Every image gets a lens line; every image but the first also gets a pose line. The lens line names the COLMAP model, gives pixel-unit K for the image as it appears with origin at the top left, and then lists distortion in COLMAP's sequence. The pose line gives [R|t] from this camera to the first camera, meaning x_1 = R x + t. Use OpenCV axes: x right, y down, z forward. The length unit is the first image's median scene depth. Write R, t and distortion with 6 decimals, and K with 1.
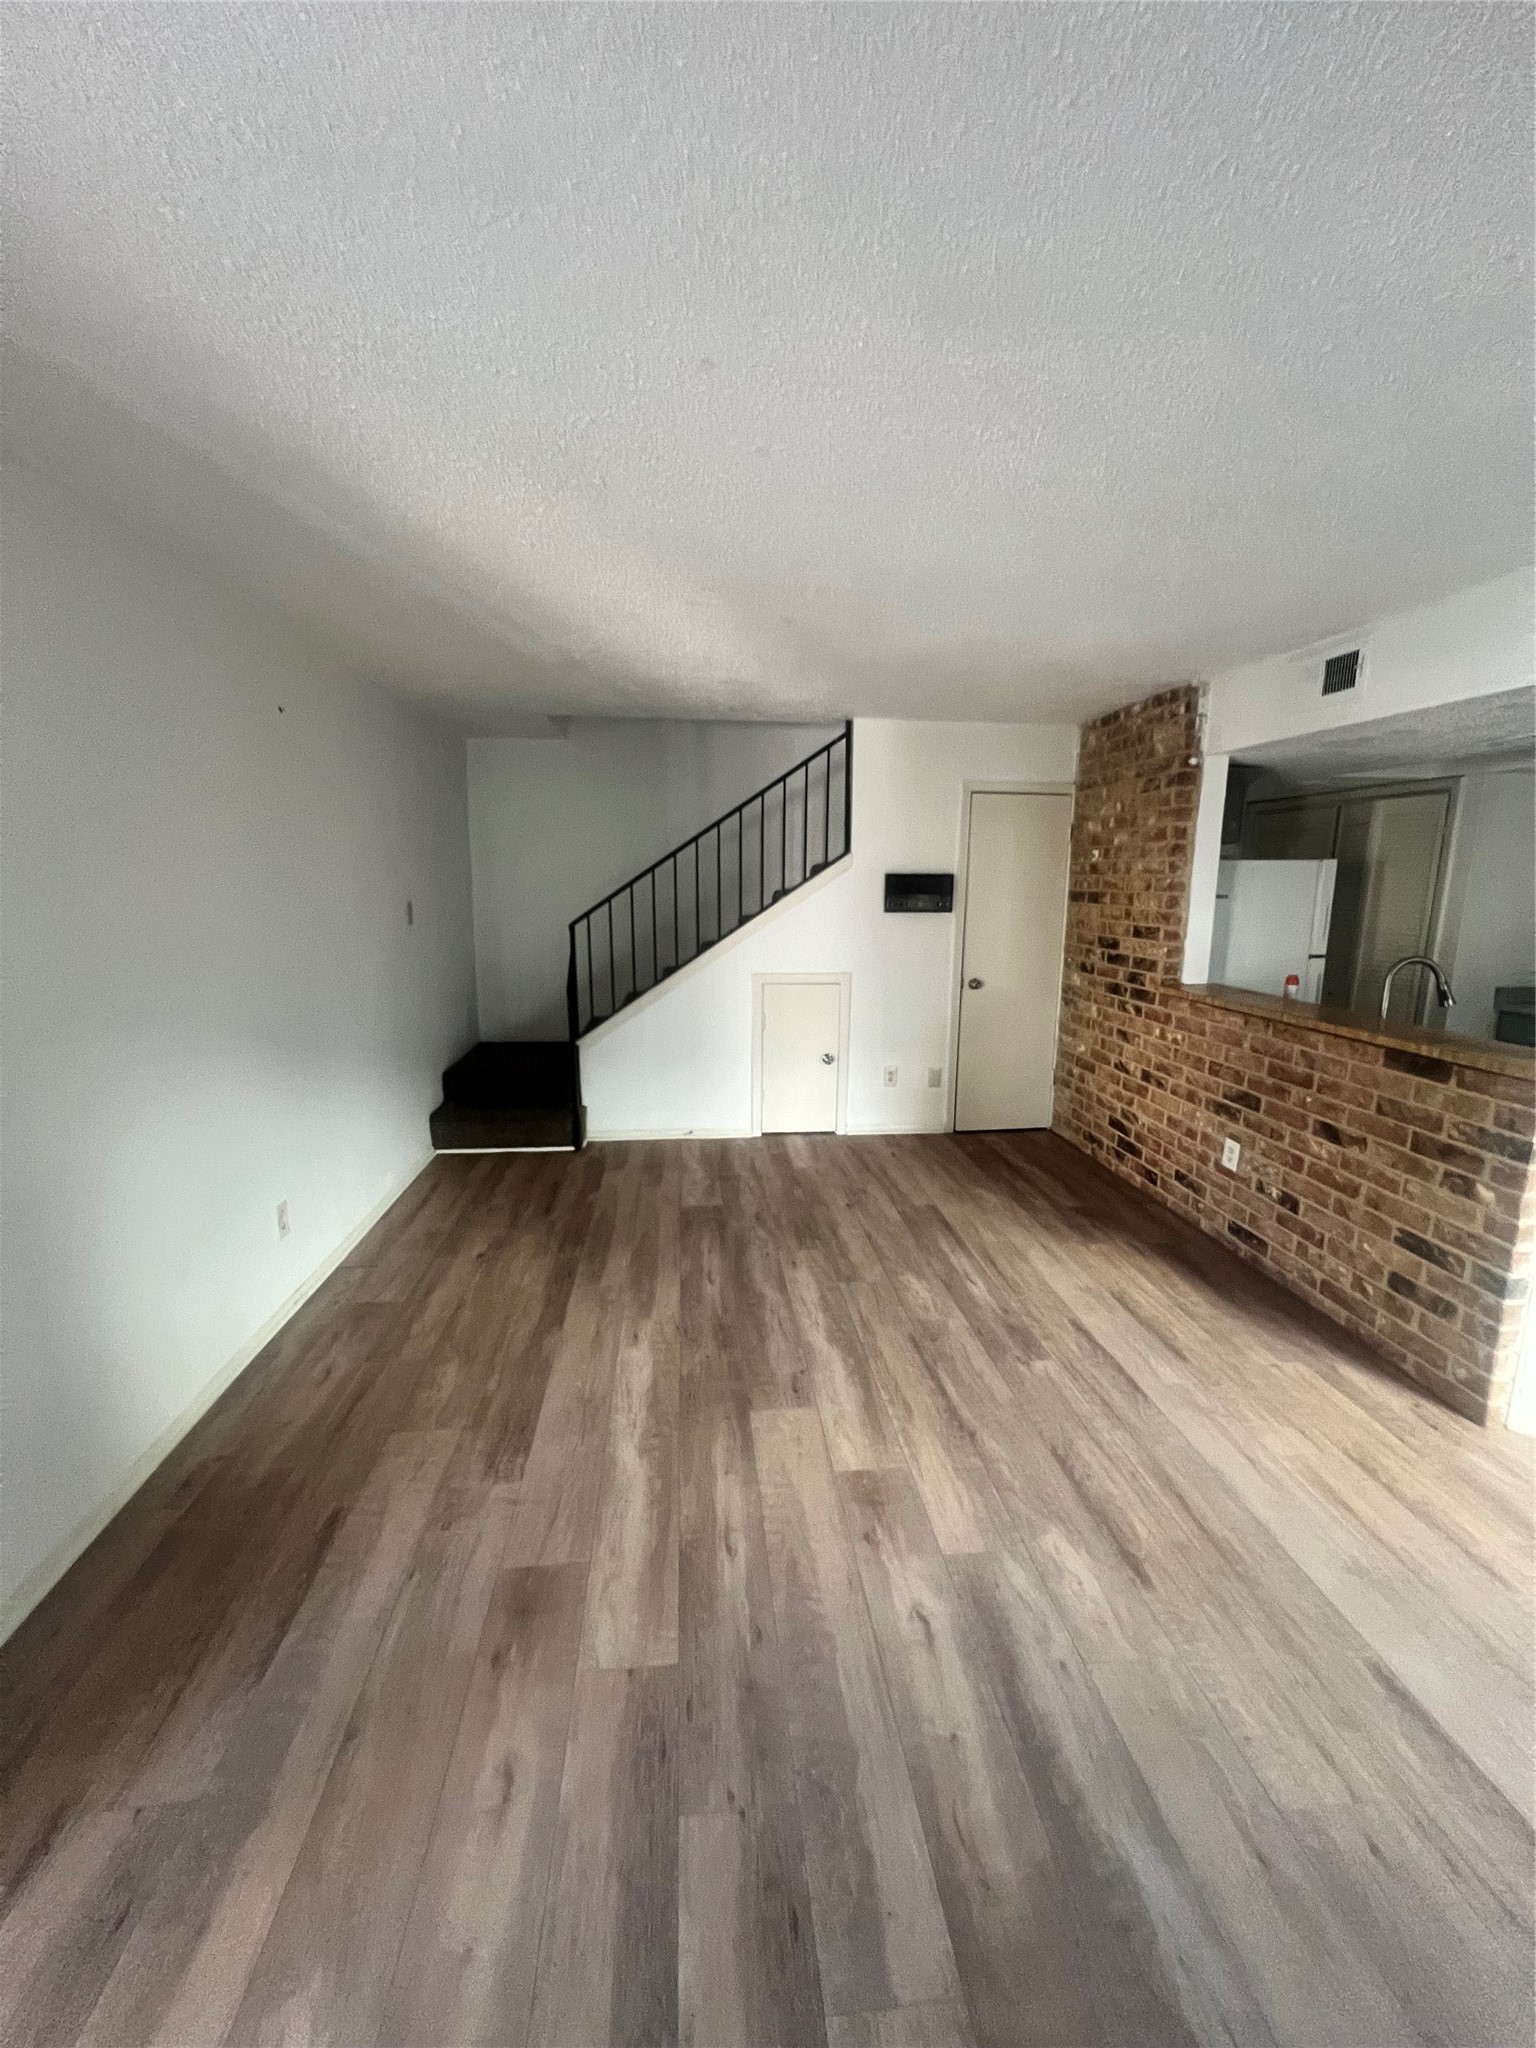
lens RADIAL K [[818.6, 0, 765.8], [0, 818.6, 1024.4], [0, 0, 1]] dist [0.001418, 0.000522]
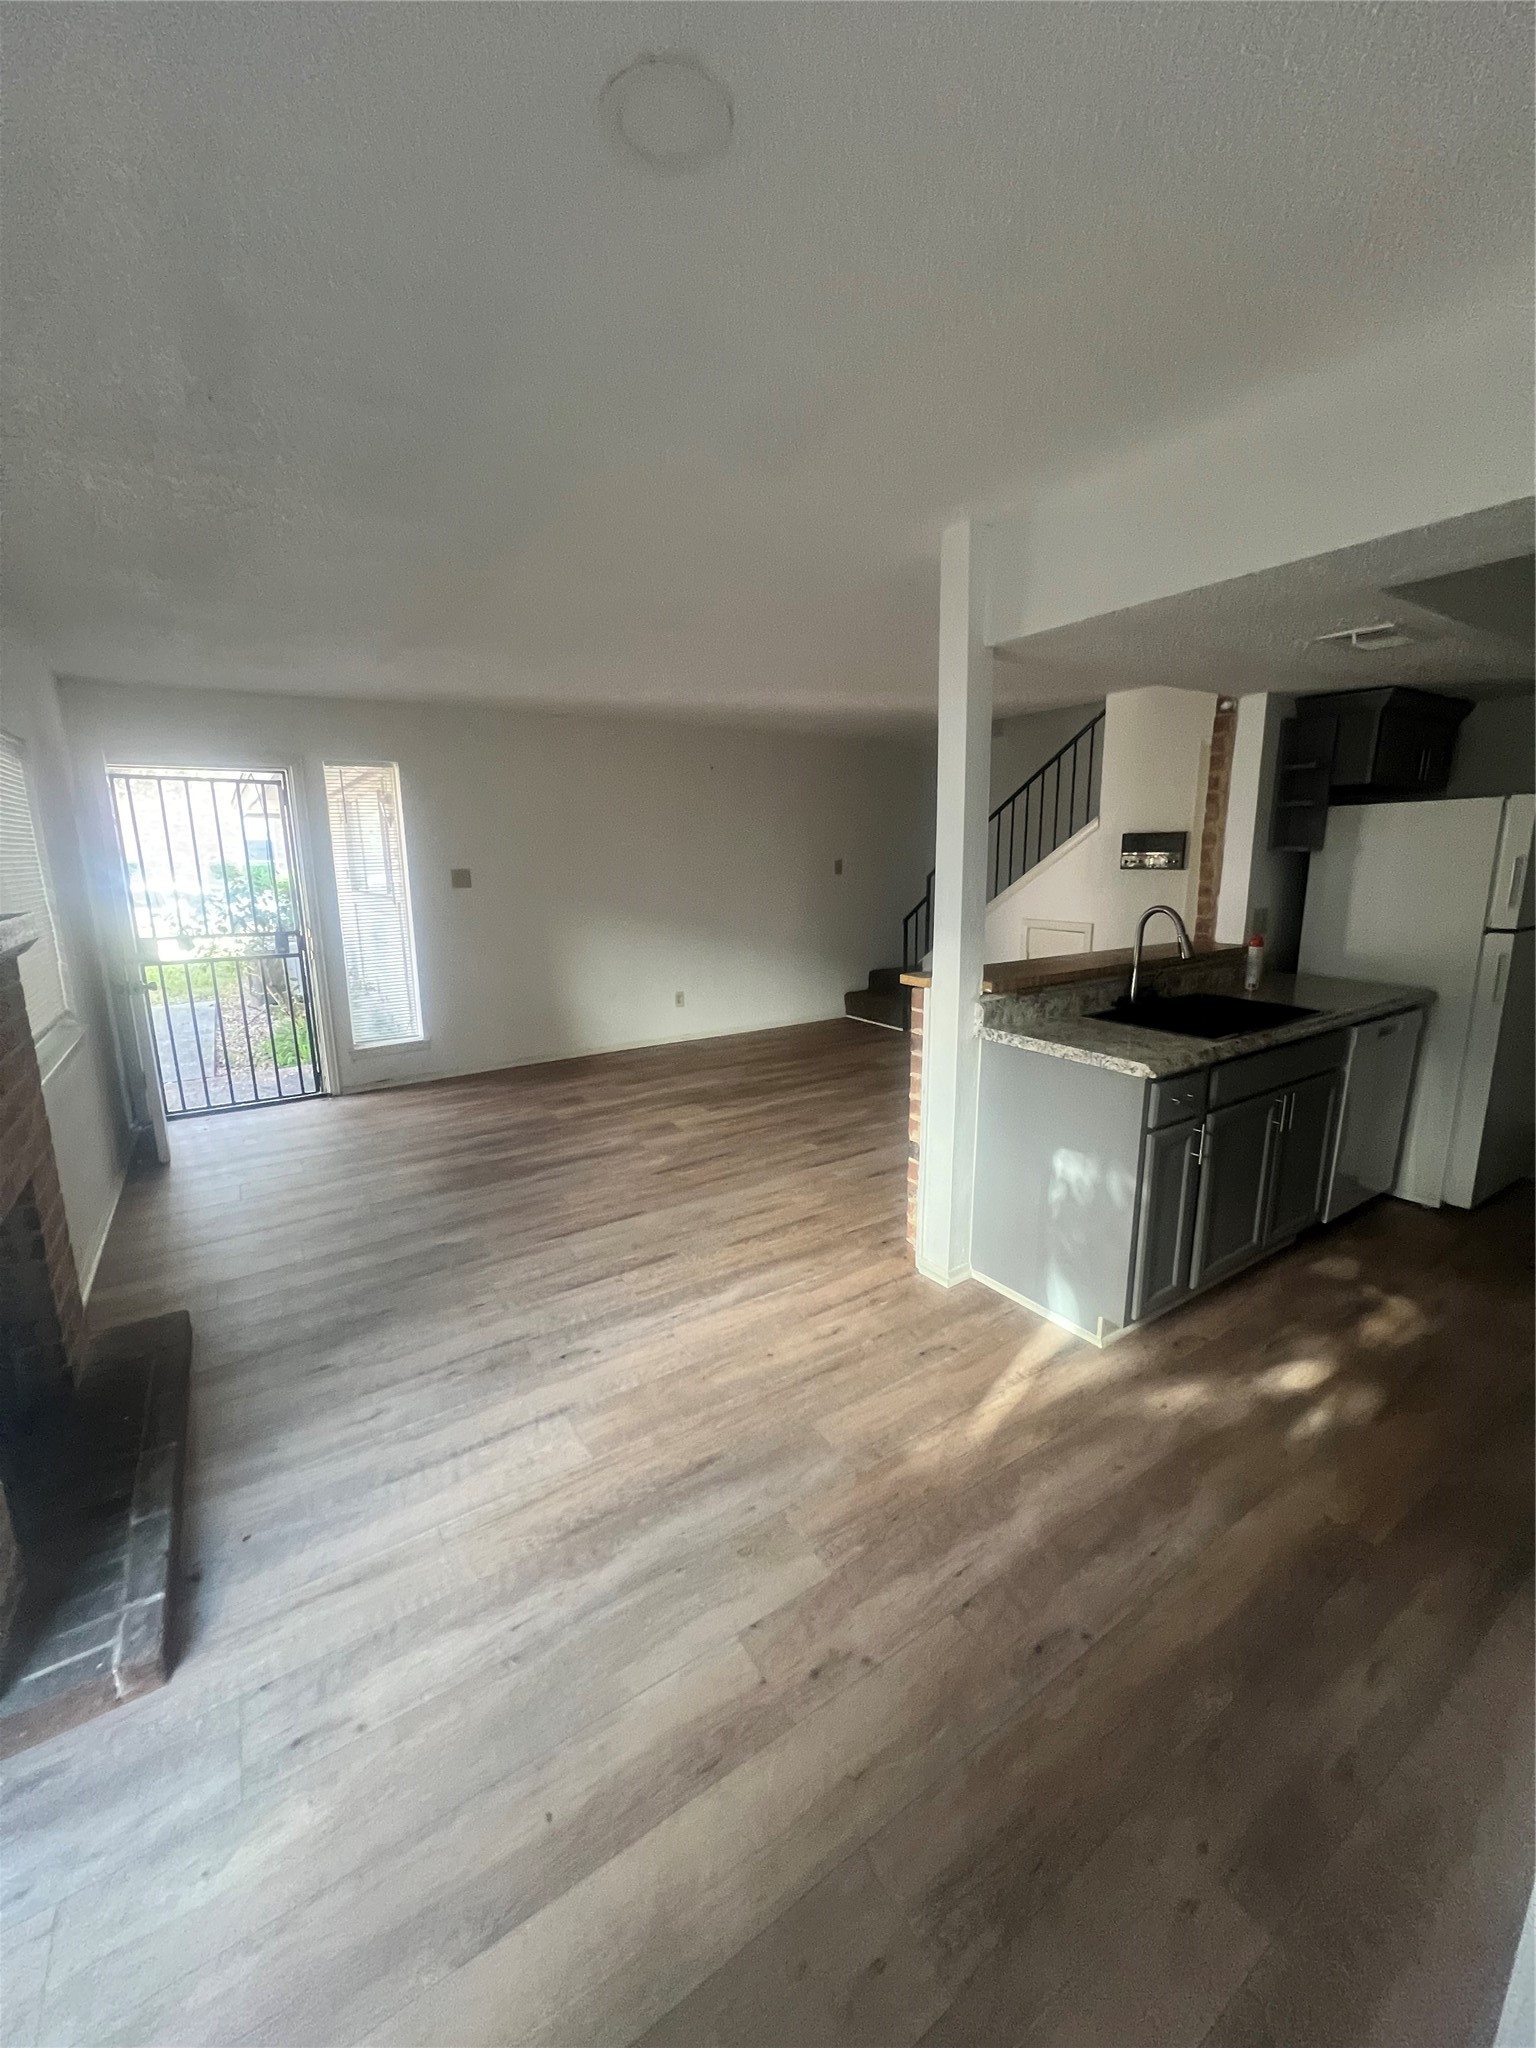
lens RADIAL K [[818.6, 0, 768.2], [0, 818.6, 1025.4], [0, 0, 1]] dist [0.001418, 0.000522]
pose [[0.462948, 0.170439, -0.869845, 1.509647], [-0.142261, 0.982905, 0.116878, 0.010054], [0.874895, 0.069636, 0.479280, 0.136487]]
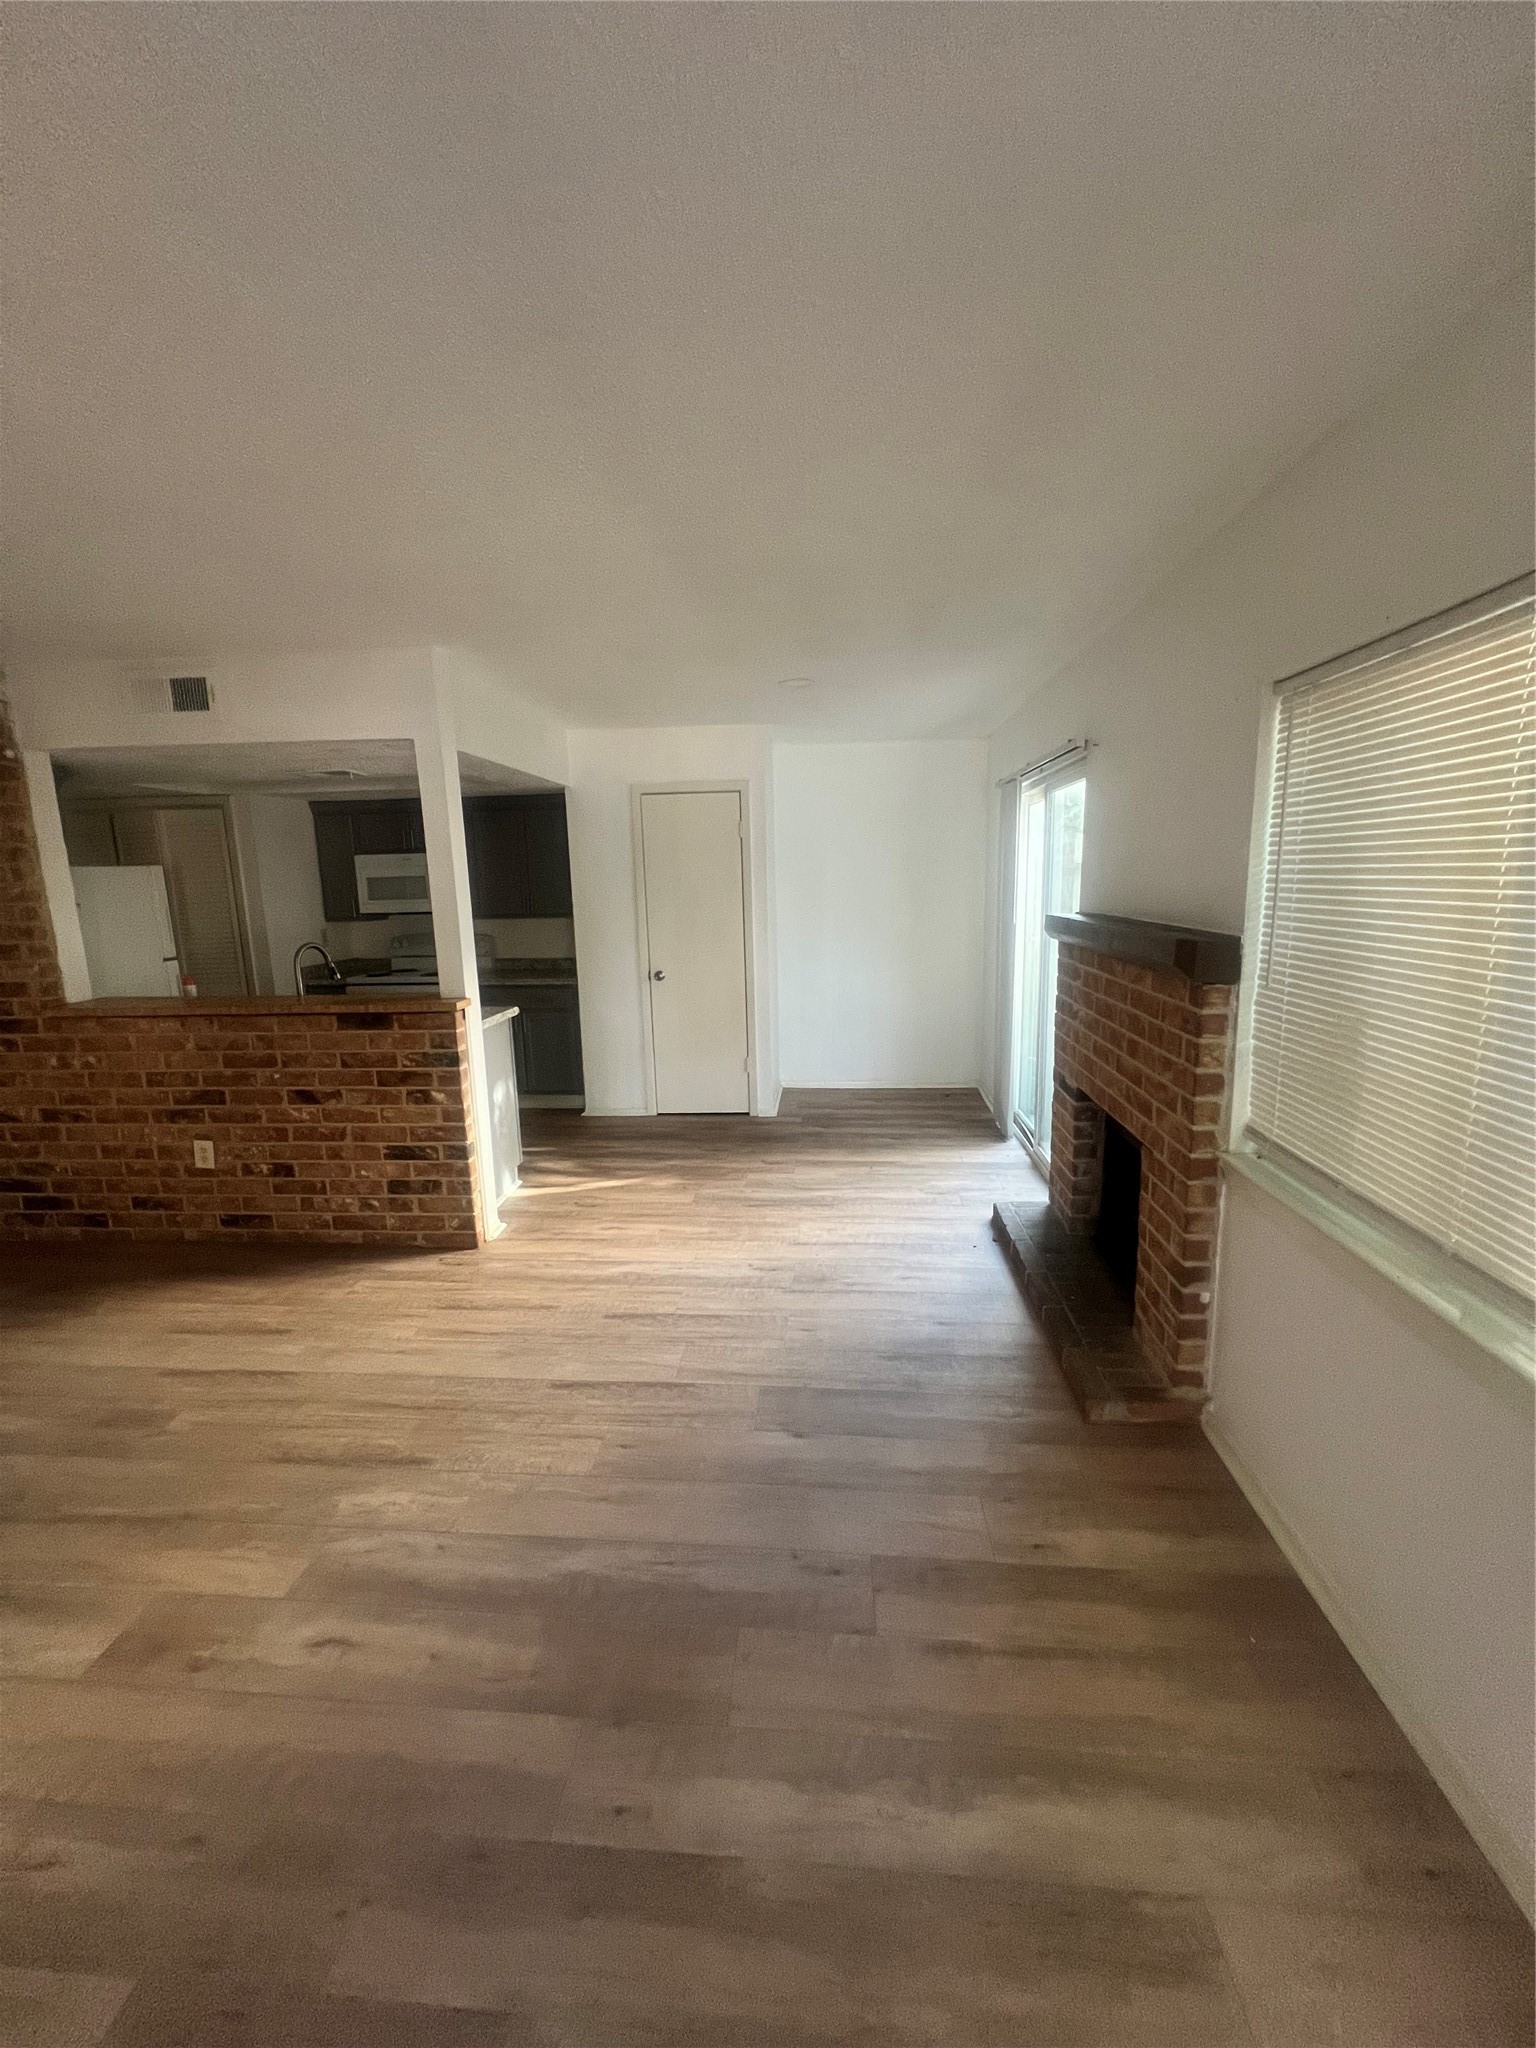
lens RADIAL K [[818.6, 0, 767.0], [0, 818.6, 1023.4], [0, 0, 1]] dist [0.001418, 0.000522]
pose [[0.177041, -0.187468, 0.966184, -0.309832], [0.199568, 0.968136, 0.151278, -0.015050], [-0.963758, 0.166037, 0.208813, 0.103410]]
